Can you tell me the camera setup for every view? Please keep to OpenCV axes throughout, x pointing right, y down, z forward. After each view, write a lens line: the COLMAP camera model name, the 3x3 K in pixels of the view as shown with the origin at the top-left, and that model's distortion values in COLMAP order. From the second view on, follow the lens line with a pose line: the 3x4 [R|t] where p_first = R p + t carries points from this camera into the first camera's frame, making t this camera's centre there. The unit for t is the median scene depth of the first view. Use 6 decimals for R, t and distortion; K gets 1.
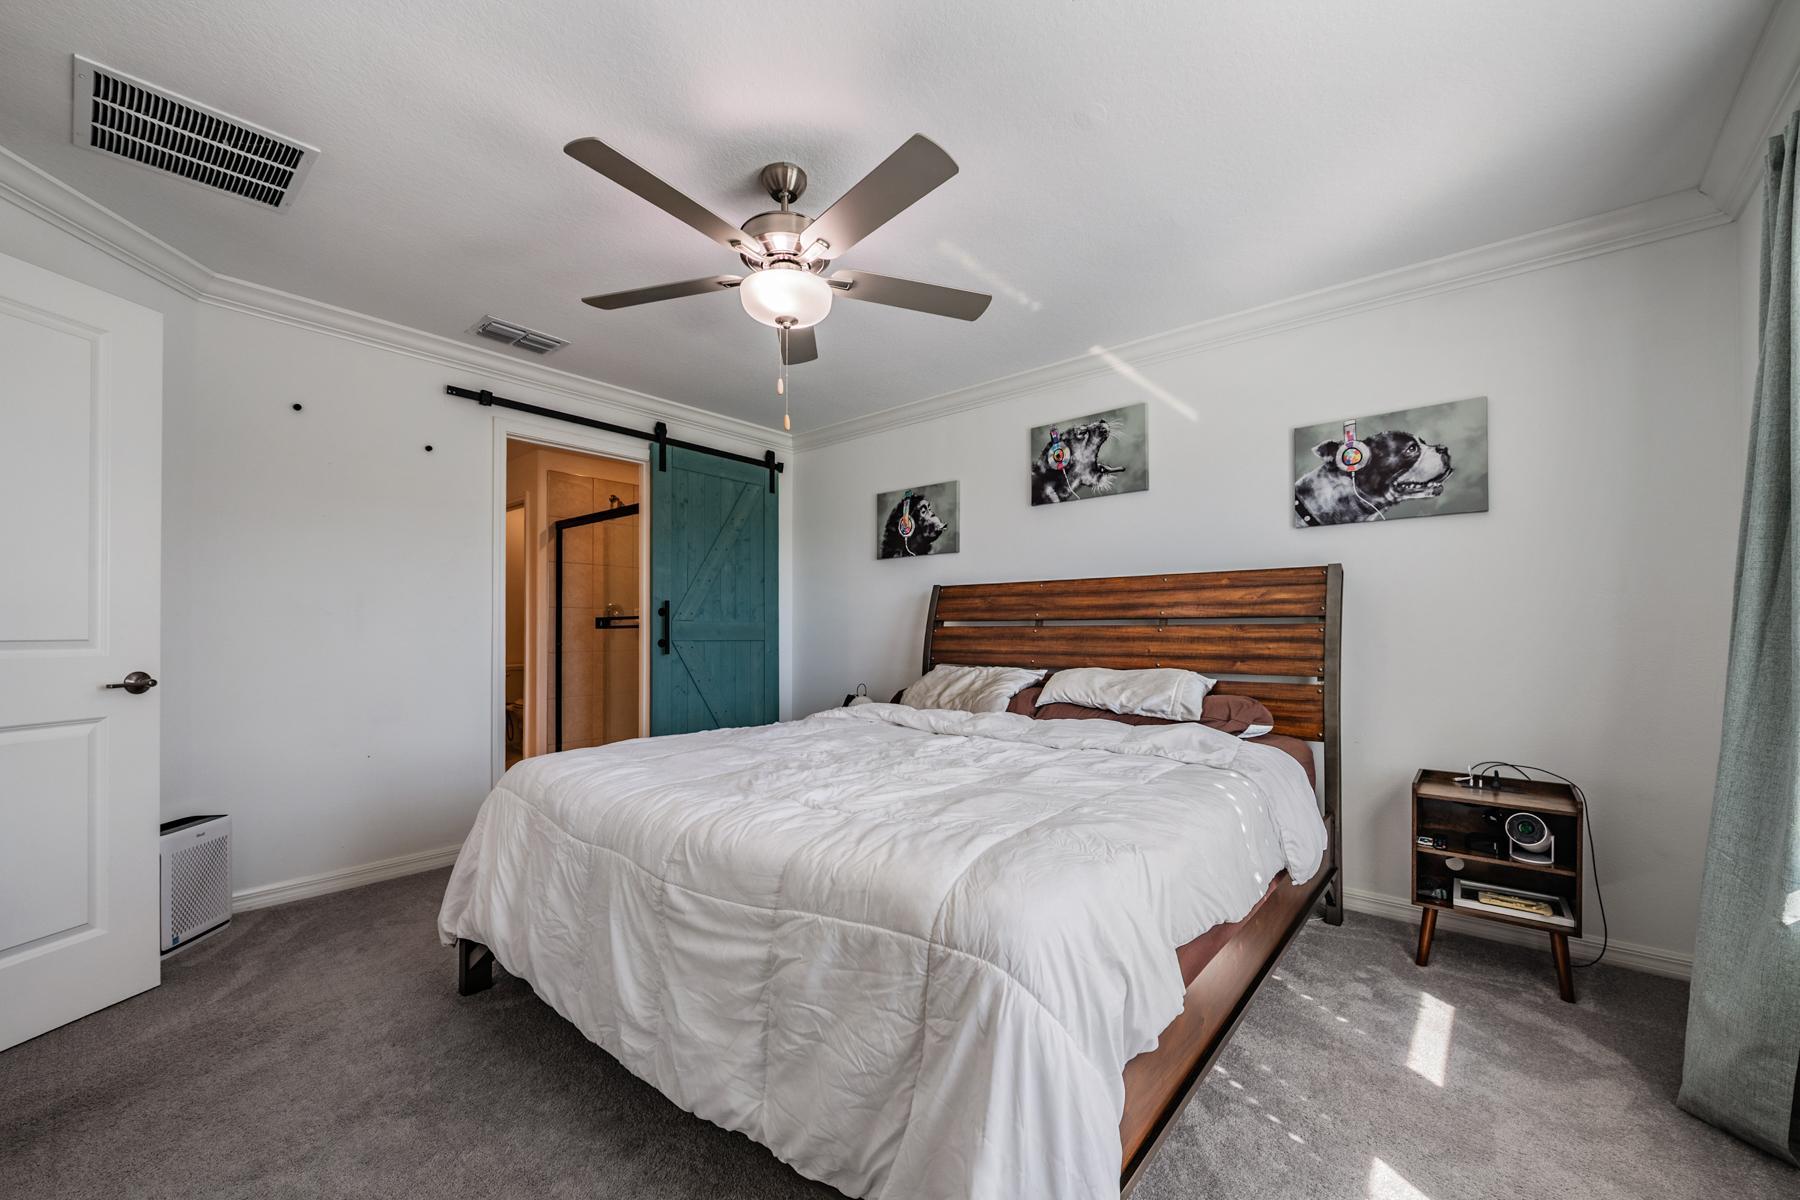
lens RADIAL K [[713.3, 0, 897.3], [0, 713.3, 619.9], [0, 0, 1]] dist [-0.002151, -0.000114]
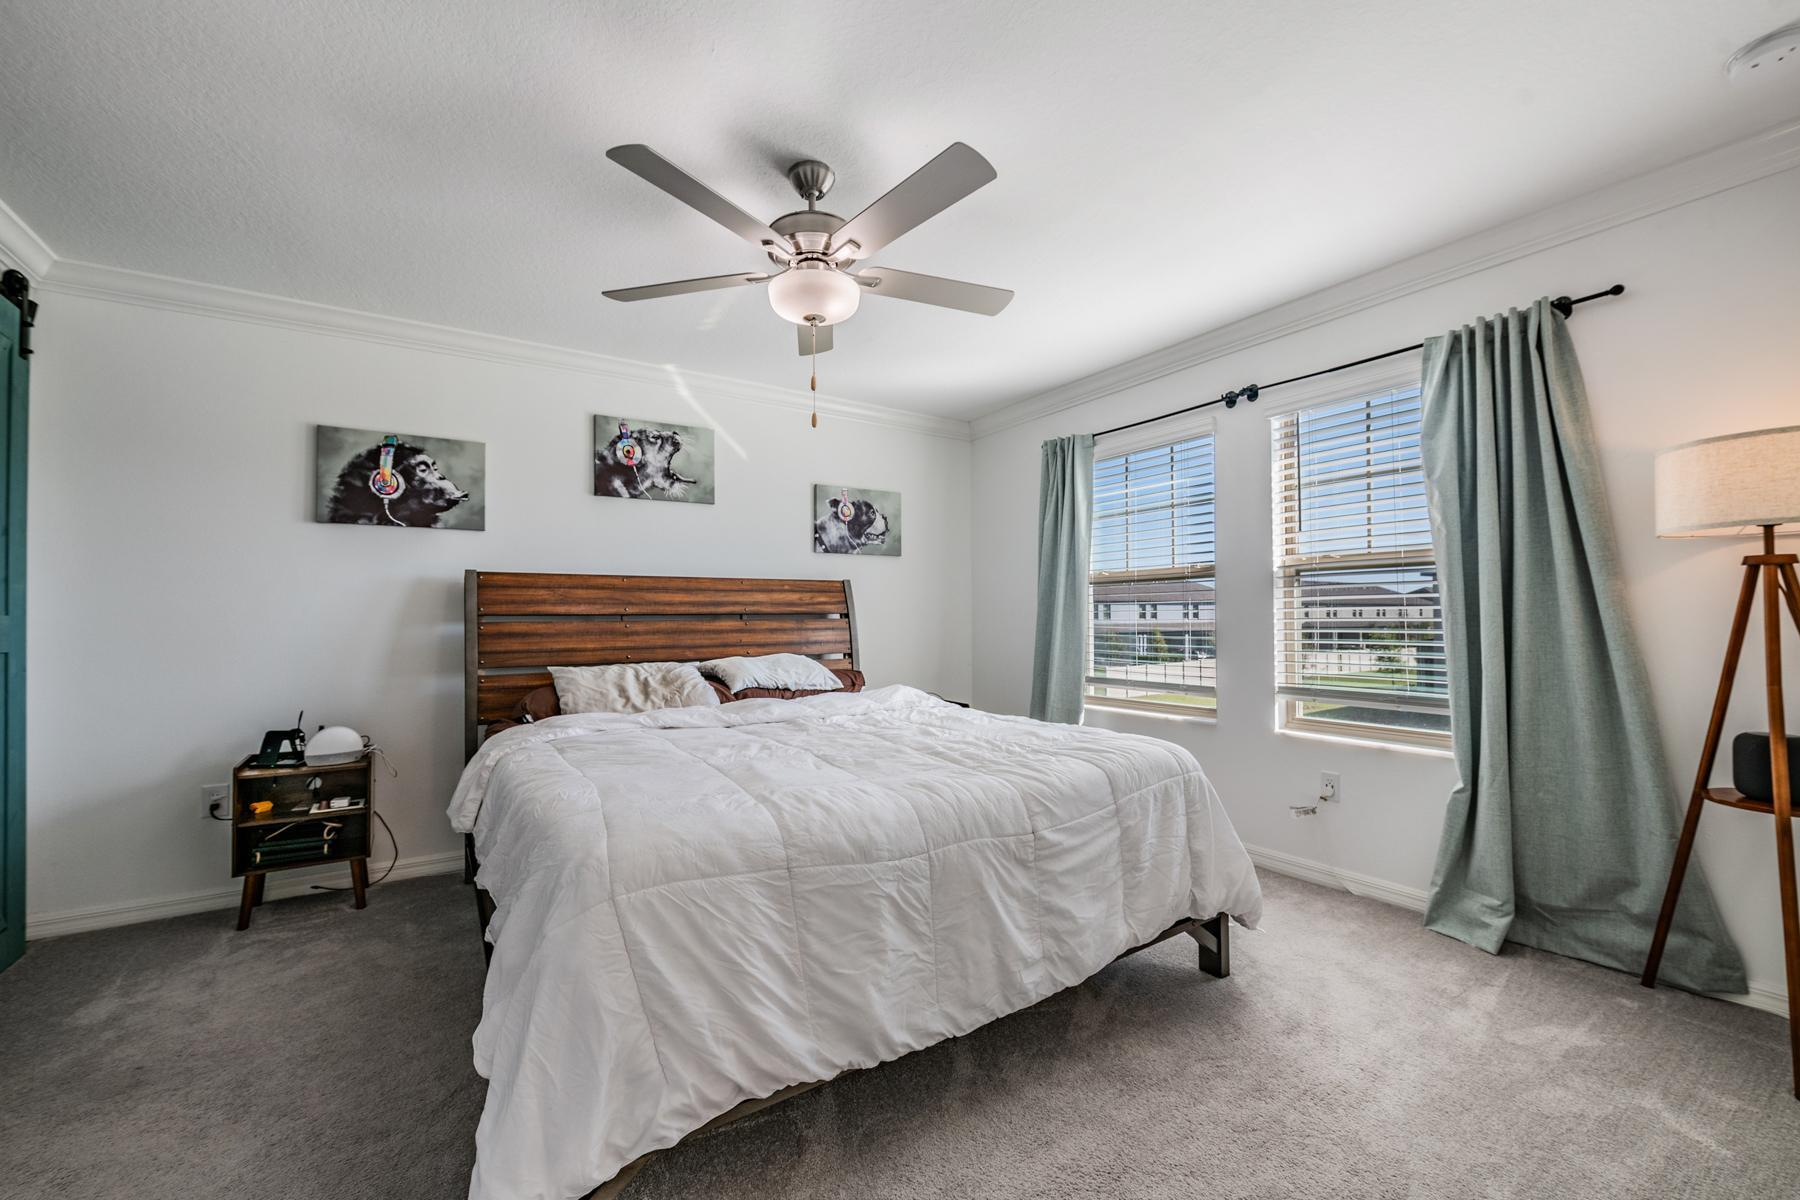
lens RADIAL K [[704.8, 0, 895.5], [0, 704.8, 602.5], [0, 0, 1]] dist [-0.000973, -0.000311]
pose [[0.270929, 0.021789, 0.962353, -0.644026], [-0.004171, 0.999761, -0.021462, 0.002588], [-0.962590, 0.001800, 0.270955, 0.378811]]
